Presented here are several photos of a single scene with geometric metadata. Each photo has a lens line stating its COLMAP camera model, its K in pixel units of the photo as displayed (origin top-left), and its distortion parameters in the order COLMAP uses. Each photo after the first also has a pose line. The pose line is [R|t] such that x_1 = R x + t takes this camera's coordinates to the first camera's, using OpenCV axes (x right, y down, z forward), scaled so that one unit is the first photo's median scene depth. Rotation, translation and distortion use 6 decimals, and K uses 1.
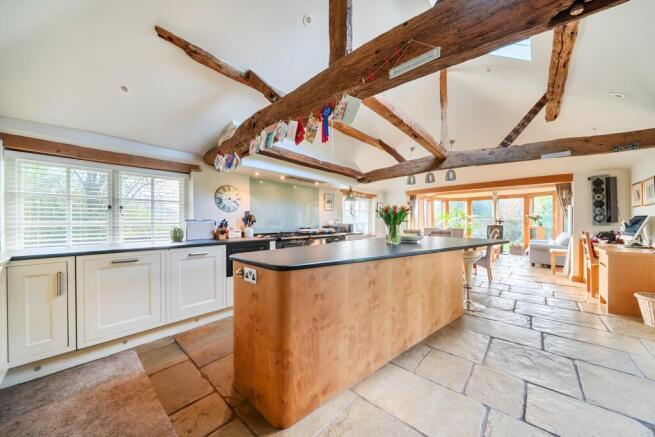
lens RADIAL K [[226.0, 0, 326.7], [0, 226.0, 220.3], [0, 0, 1]] dist [-0.001107, -0.000051]
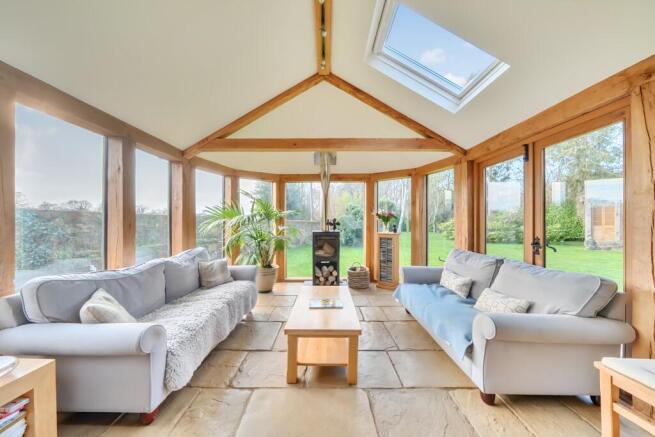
lens RADIAL K [[226.0, 0, 328.7], [0, 226.0, 222.3], [0, 0, 1]] dist [-0.001107, -0.000051]
pose [[0.733985, 0.002868, 0.679160, 0.411864], [0.000785, 0.999987, -0.005071, 0.003468], [-0.679165, 0.004255, 0.733973, 0.626892]]
